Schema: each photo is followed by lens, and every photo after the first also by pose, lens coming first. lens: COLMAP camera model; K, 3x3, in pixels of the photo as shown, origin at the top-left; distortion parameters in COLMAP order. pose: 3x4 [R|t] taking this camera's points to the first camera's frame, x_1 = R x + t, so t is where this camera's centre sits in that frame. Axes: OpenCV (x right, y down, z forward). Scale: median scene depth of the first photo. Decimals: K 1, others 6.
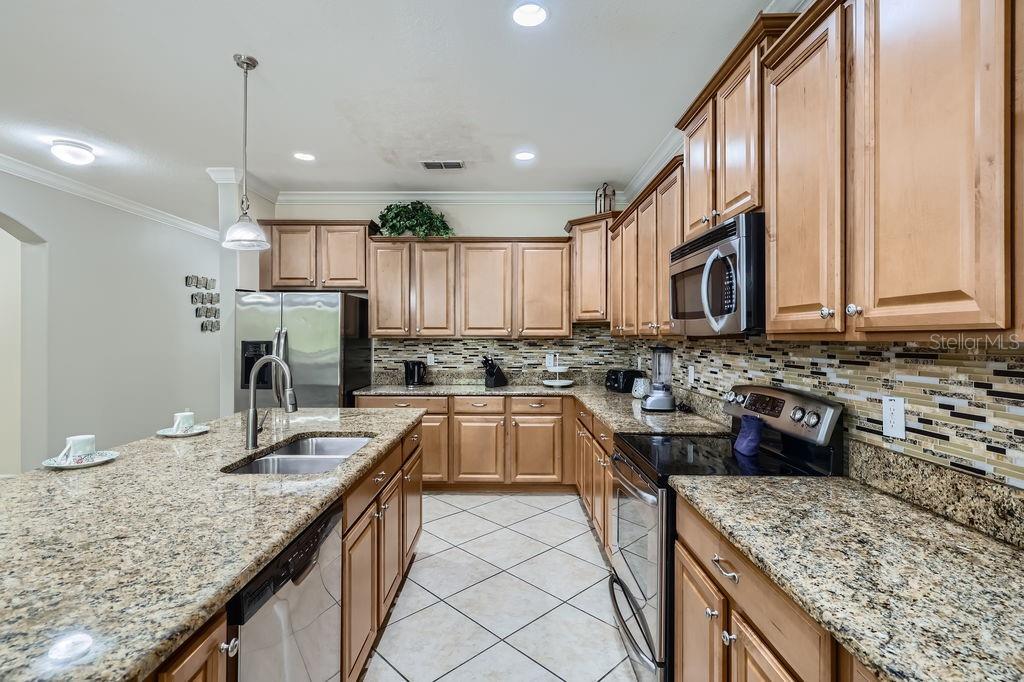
lens RADIAL K [[479.3, 0, 503.7], [0, 479.3, 339.9], [0, 0, 1]] dist [-0.010386, 0.000293]
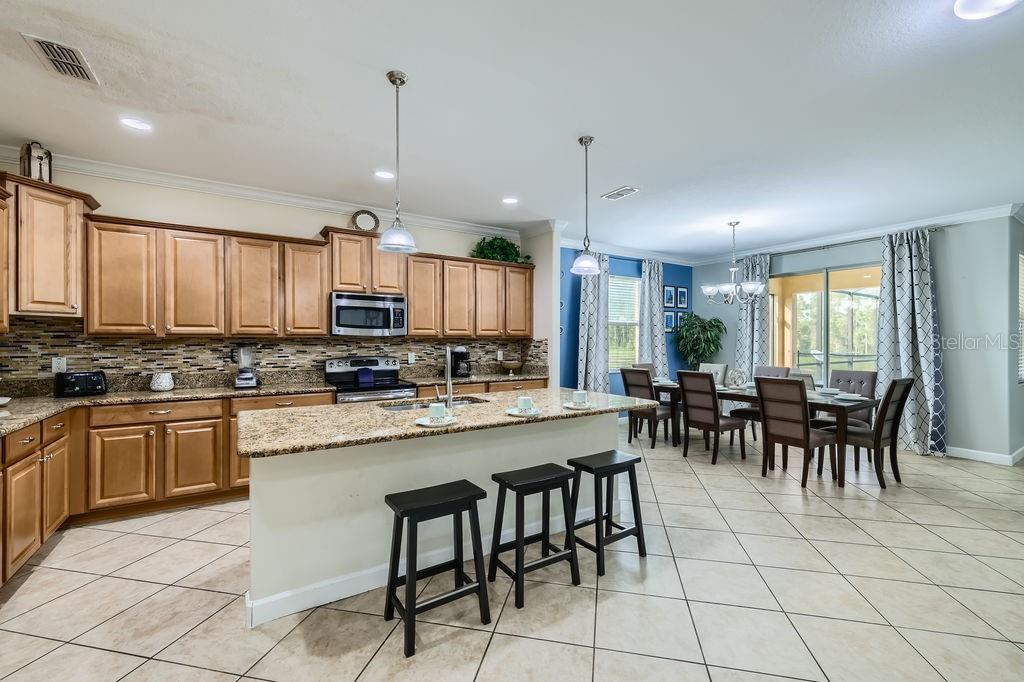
lens RADIAL K [[427.8, 0, 519.5], [0, 427.8, 337.6], [0, 0, 1]] dist [0.002823, 0.000504]
pose [[-0.561244, 0.000811, 0.827650, -0.943756], [0.002058, 0.999998, 0.000416, 0.000288], [-0.827648, 0.001937, -0.561245, 0.833562]]
